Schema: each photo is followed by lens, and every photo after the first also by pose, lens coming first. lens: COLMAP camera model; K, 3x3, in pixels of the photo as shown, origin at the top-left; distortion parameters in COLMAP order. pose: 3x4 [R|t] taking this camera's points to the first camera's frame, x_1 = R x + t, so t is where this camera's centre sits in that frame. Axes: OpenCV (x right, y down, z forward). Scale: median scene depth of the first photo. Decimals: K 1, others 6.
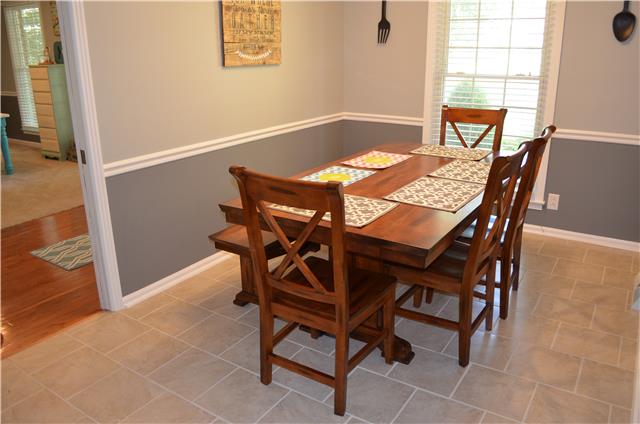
lens RADIAL K [[512.1, 0, 320.0], [0, 512.1, 212.0], [0, 0, 1]] dist [0.004868, 0.004251]
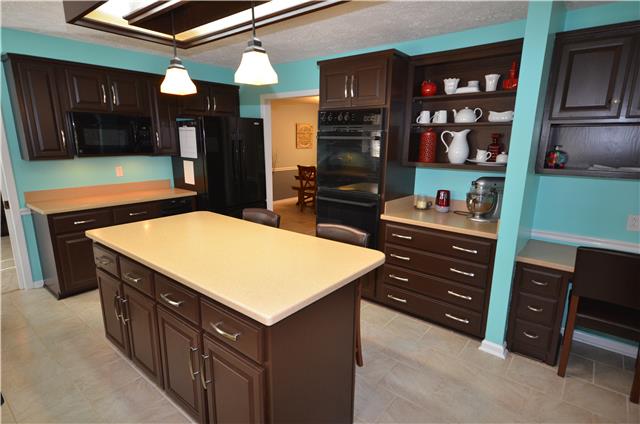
lens RADIAL K [[333.0, 0, 320.0], [0, 333.0, 212.0], [0, 0, 1]] dist [0.001469, 0.000142]
pose [[0.993858, 0.032011, -0.105936, 0.334140], [-0.041561, 0.995146, -0.089204, 0.512726], [0.102566, 0.093058, 0.990364, -1.770601]]
